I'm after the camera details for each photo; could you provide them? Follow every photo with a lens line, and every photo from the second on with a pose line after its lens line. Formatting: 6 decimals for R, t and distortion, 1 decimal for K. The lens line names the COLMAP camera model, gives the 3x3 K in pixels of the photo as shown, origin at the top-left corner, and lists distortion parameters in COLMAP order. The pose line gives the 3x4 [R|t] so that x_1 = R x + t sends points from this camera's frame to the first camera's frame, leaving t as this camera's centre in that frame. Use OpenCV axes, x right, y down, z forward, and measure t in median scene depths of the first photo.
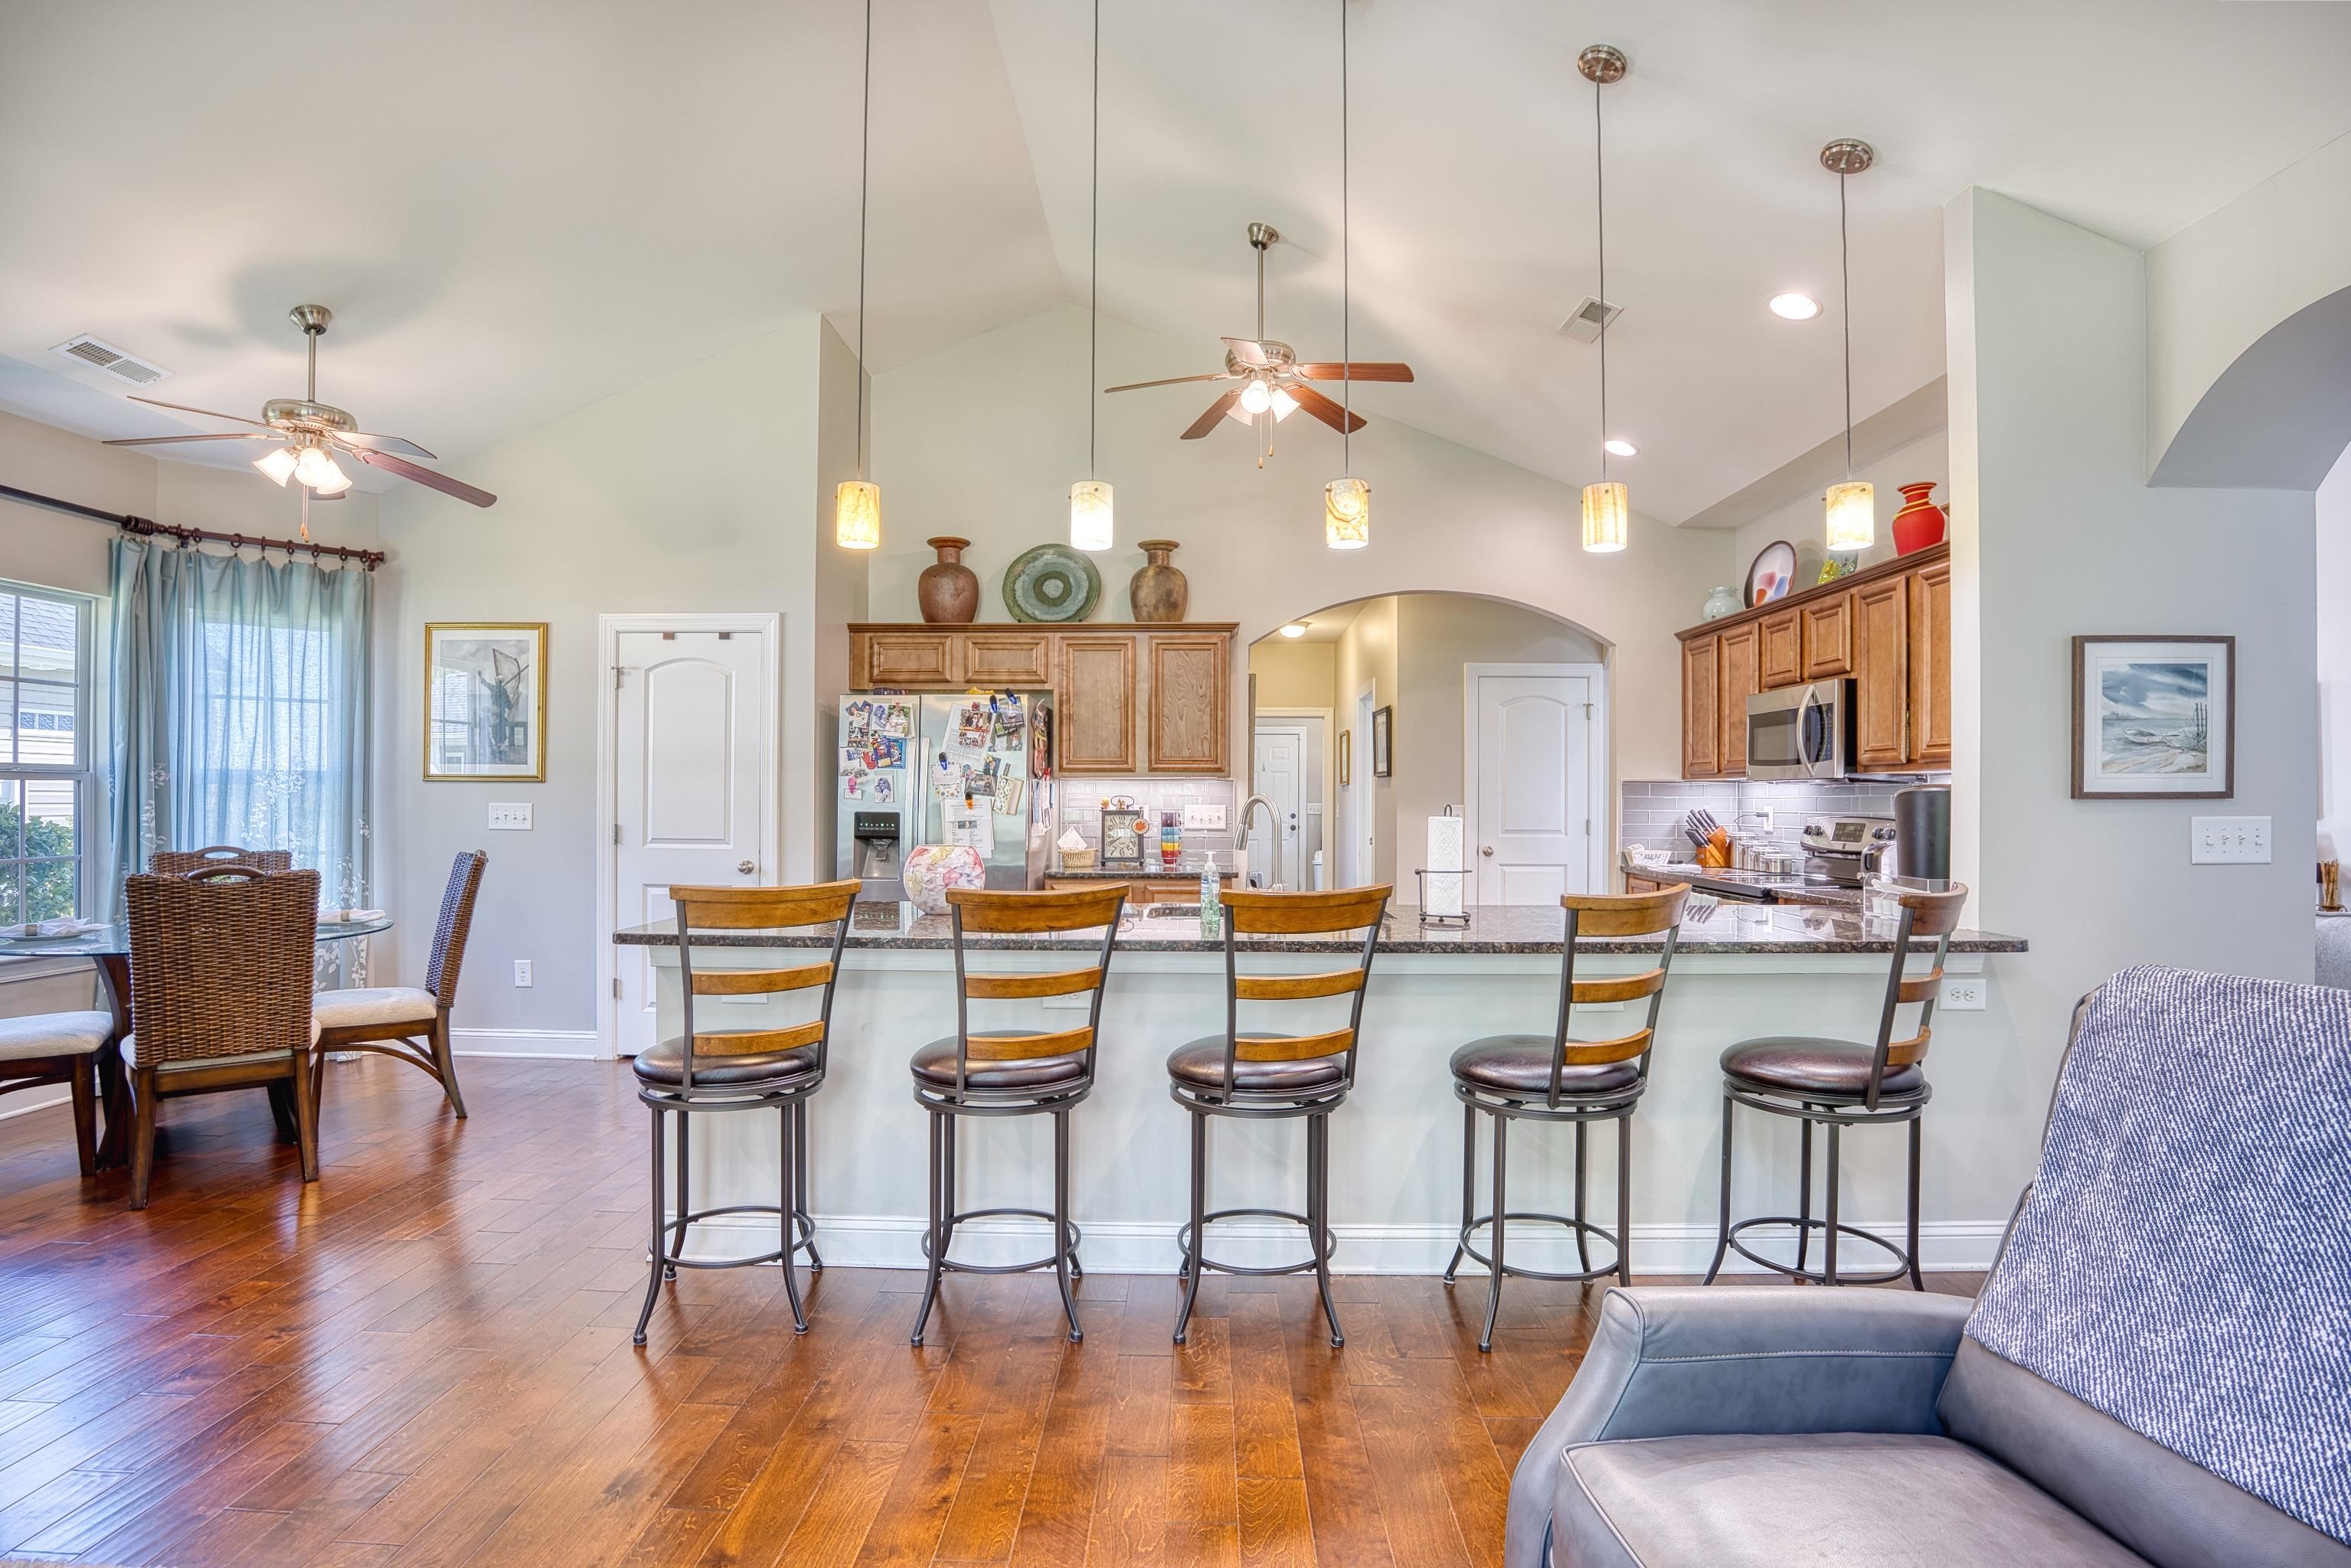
lens RADIAL K [[1122.6, 0, 1172.3], [0, 1122.6, 793.3], [0, 0, 1]] dist [-0.066066, 0.019653]
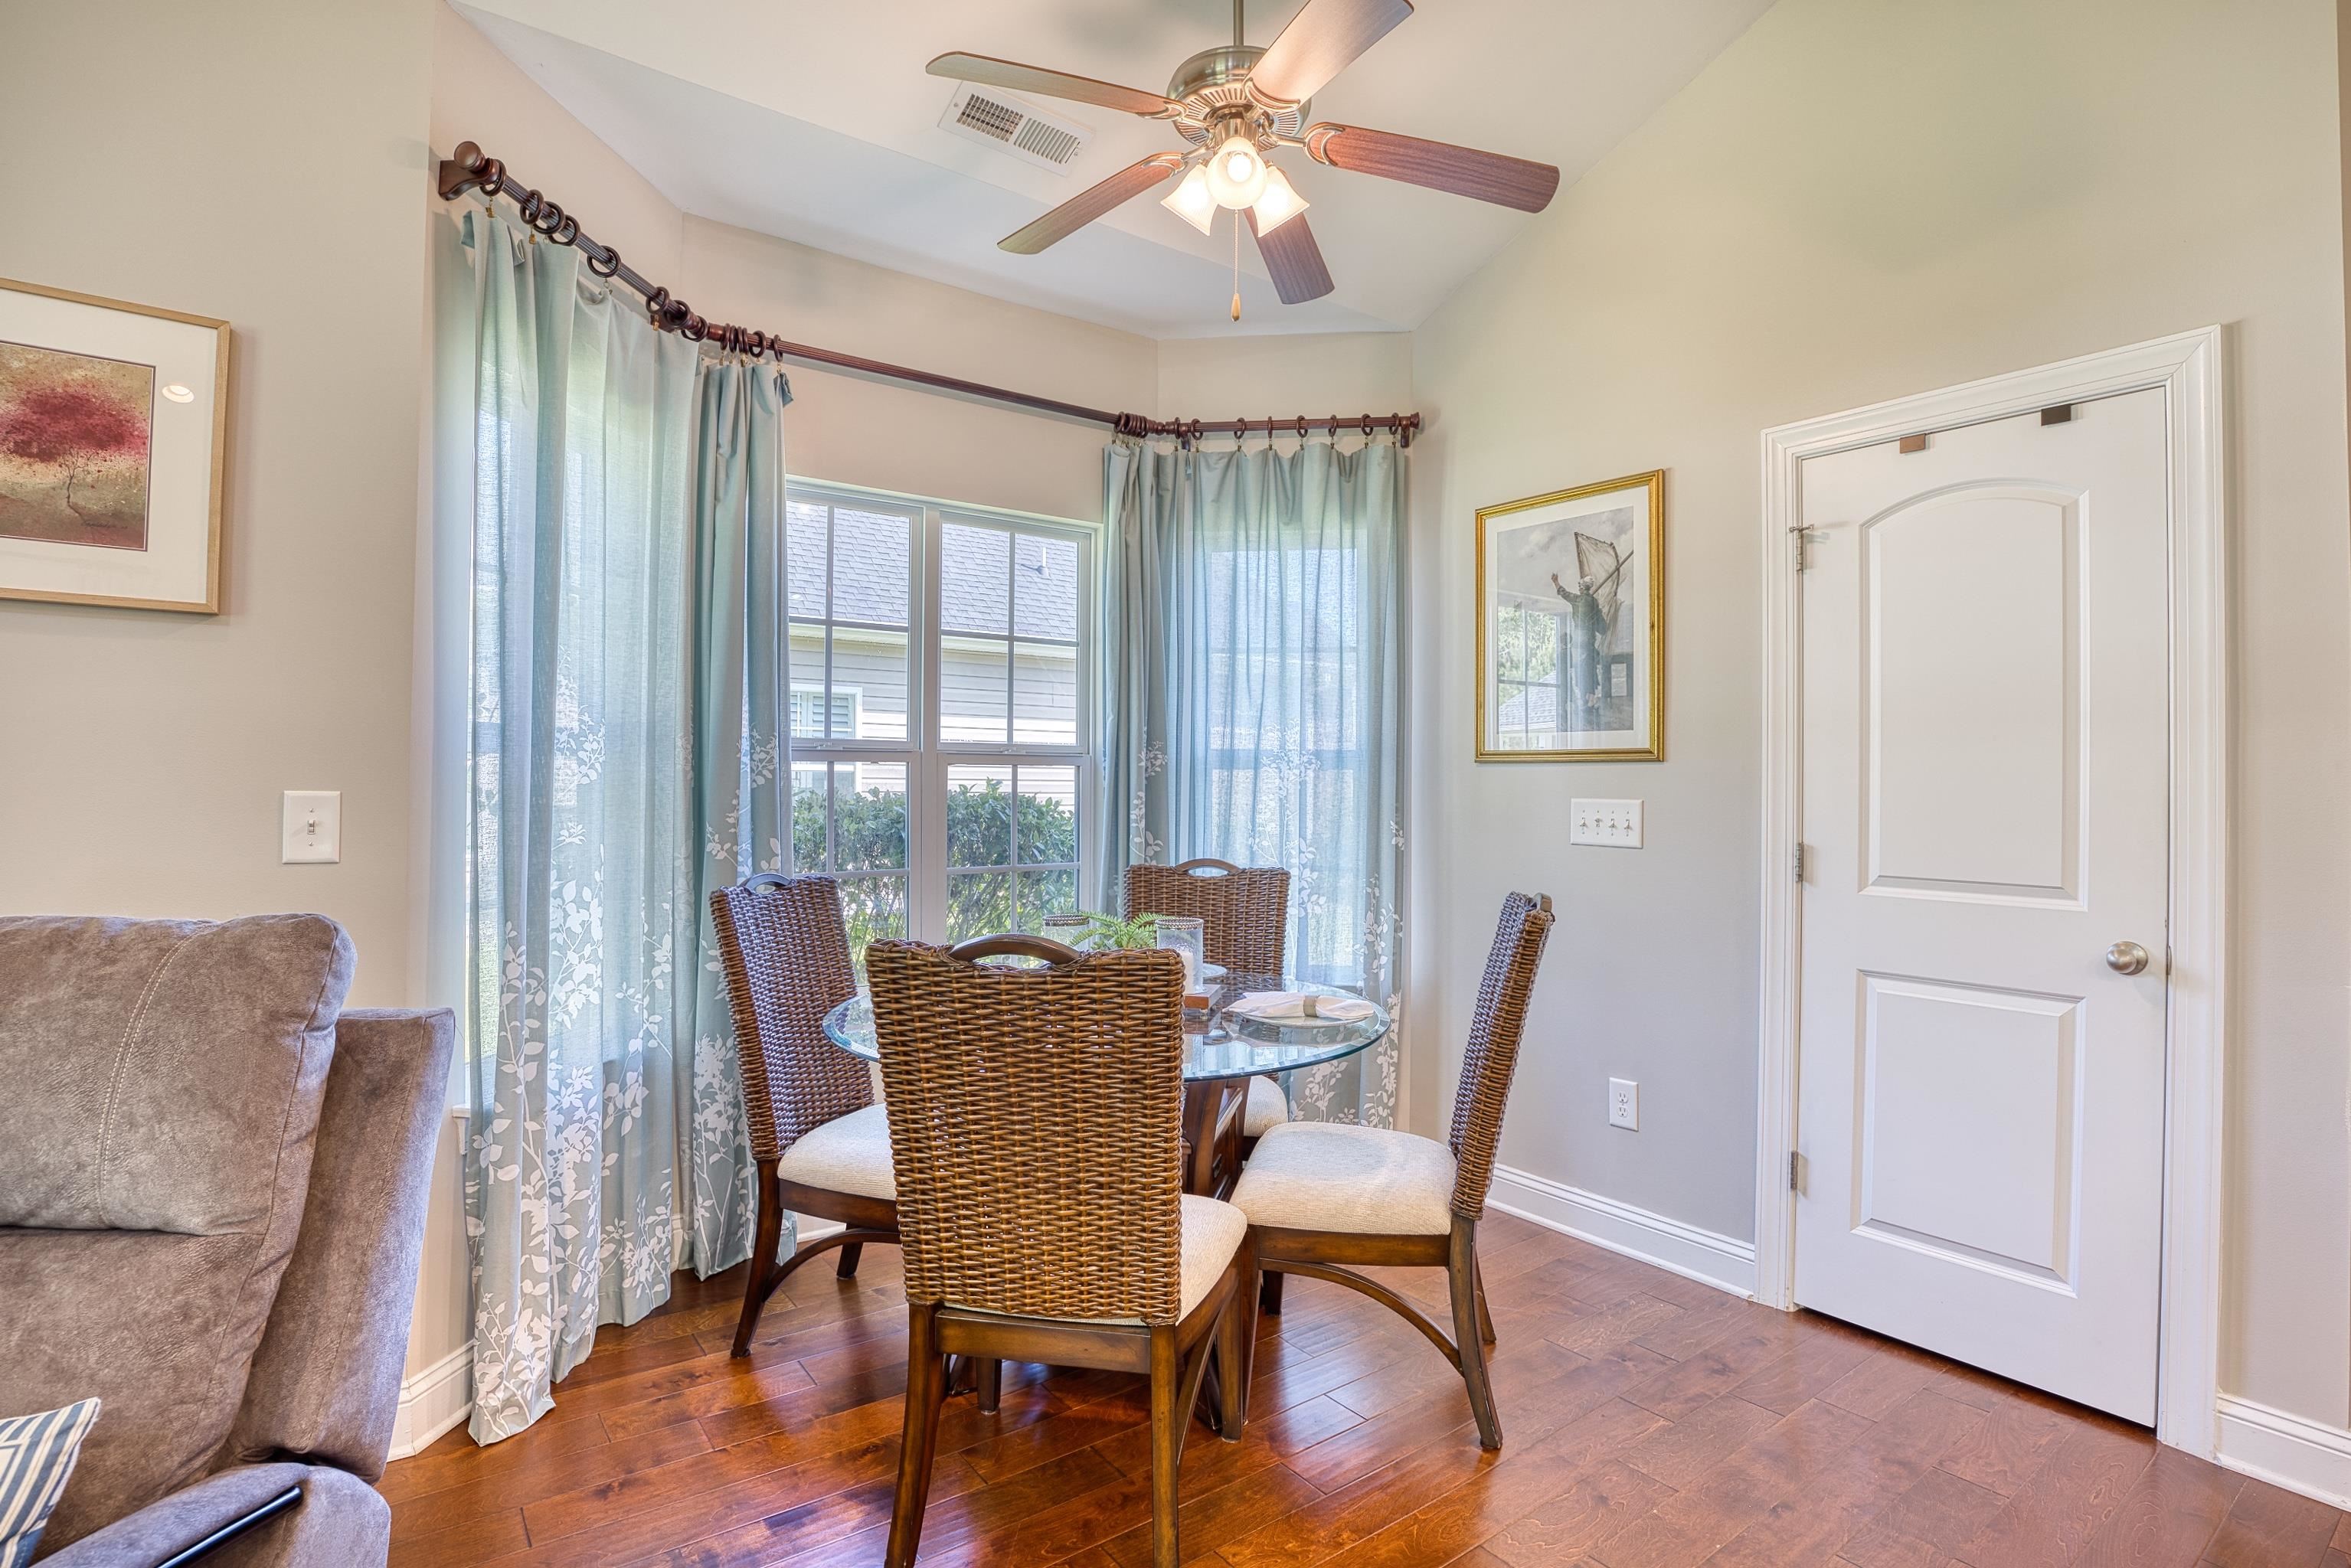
lens RADIAL K [[1152.5, 0, 1181.1], [0, 1152.5, 778.8], [0, 0, 1]] dist [-0.068582, 0.017765]
pose [[0.616958, -0.004894, -0.786981, -0.277495], [-0.001975, 0.999968, -0.007768, 0.003505], [0.786994, 0.006347, 0.616928, 0.470823]]
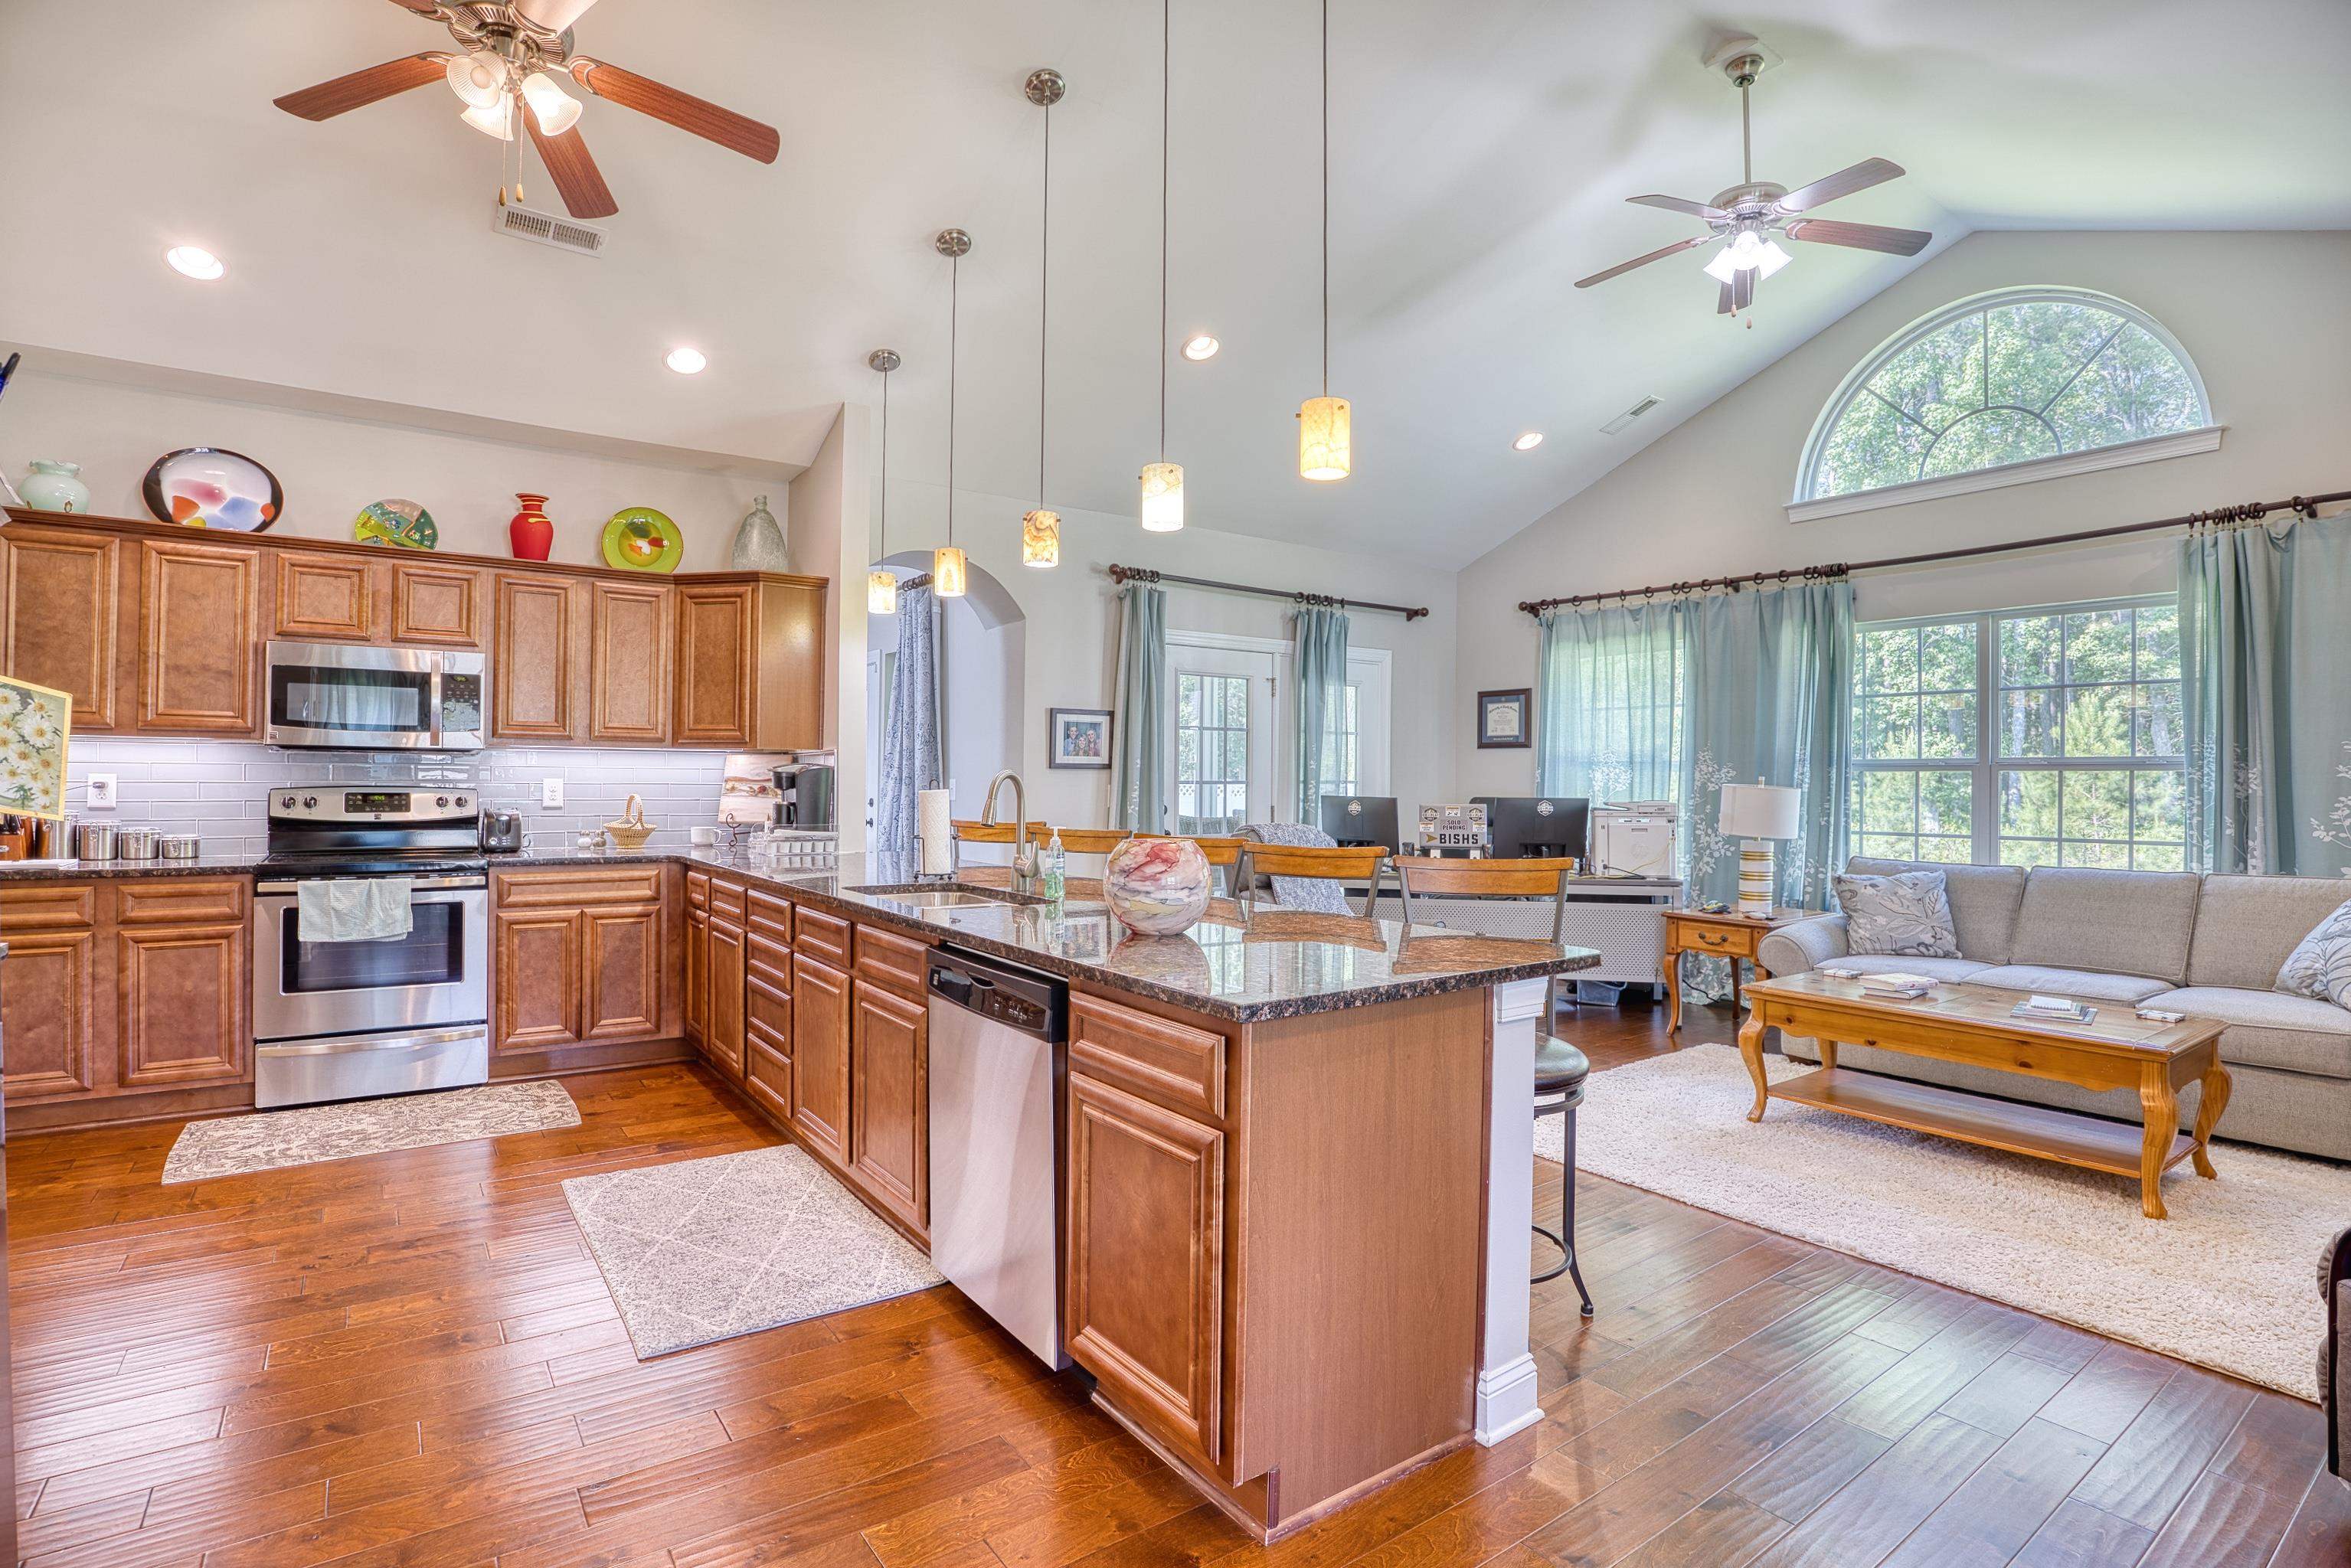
lens RADIAL K [[1122.6, 0, 1172.3], [0, 1122.6, 793.3], [0, 0, 1]] dist [-0.066066, 0.019653]
pose [[-0.589907, -0.019131, 0.807244, -0.515354], [-0.017945, 0.999783, 0.010580, 0.004609], [-0.807271, -0.008245, -0.590123, 0.900511]]
